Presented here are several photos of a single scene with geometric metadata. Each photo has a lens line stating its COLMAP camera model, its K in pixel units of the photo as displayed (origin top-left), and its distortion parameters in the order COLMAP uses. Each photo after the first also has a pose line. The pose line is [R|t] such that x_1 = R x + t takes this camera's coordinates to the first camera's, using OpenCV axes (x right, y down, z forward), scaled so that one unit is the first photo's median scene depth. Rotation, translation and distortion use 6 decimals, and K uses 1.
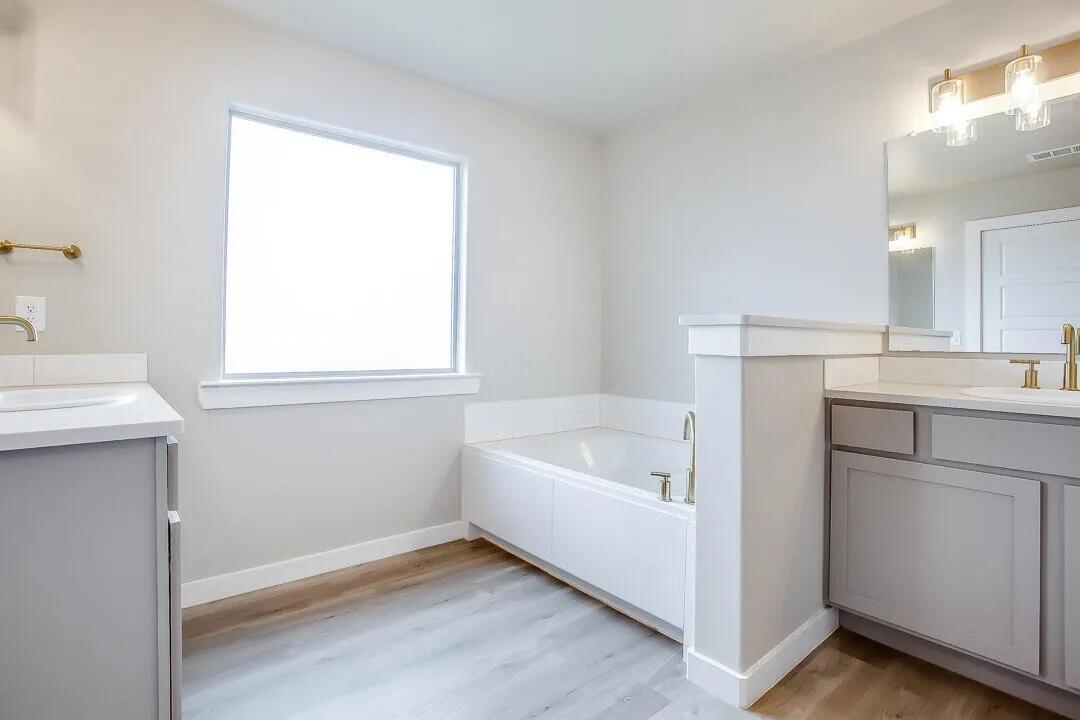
lens RADIAL K [[530.5, 0, 542.6], [0, 530.5, 356.0], [0, 0, 1]] dist [-0.000981, 0.000134]
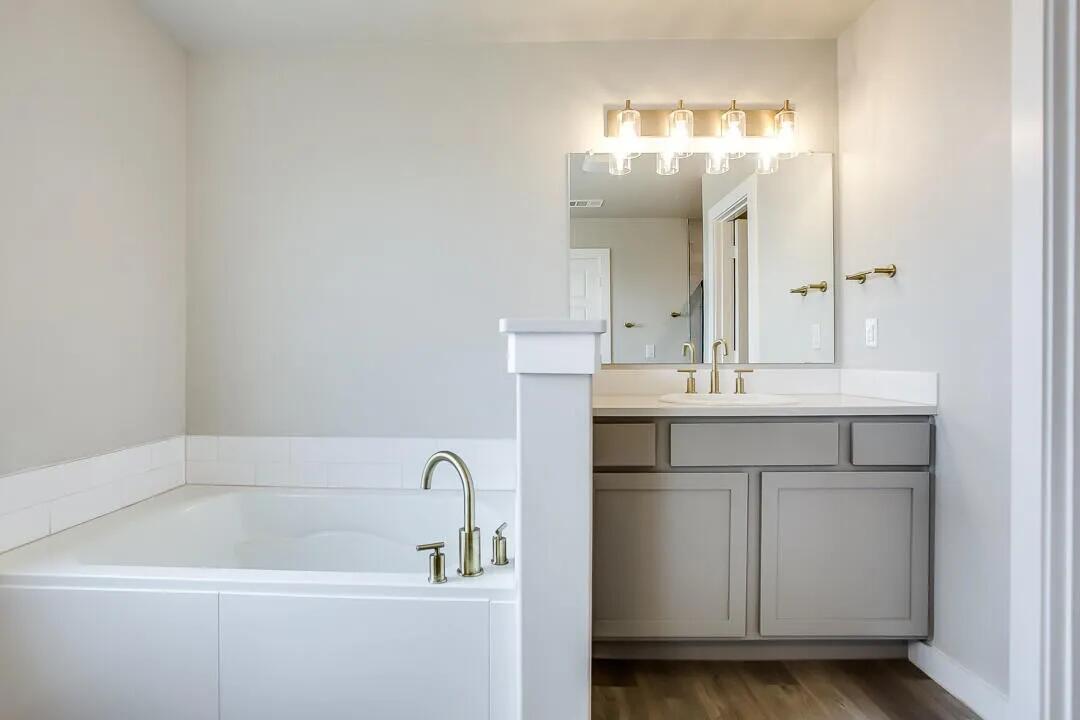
lens RADIAL K [[577.8, 0, 537.3], [0, 577.8, 362.3], [0, 0, 1]] dist [-0.015475, 0.000384]
pose [[0.657285, -0.014804, 0.753497, -0.259963], [0.023800, 0.999716, -0.001120, -0.014419], [-0.753266, 0.018669, 0.657450, 0.405302]]
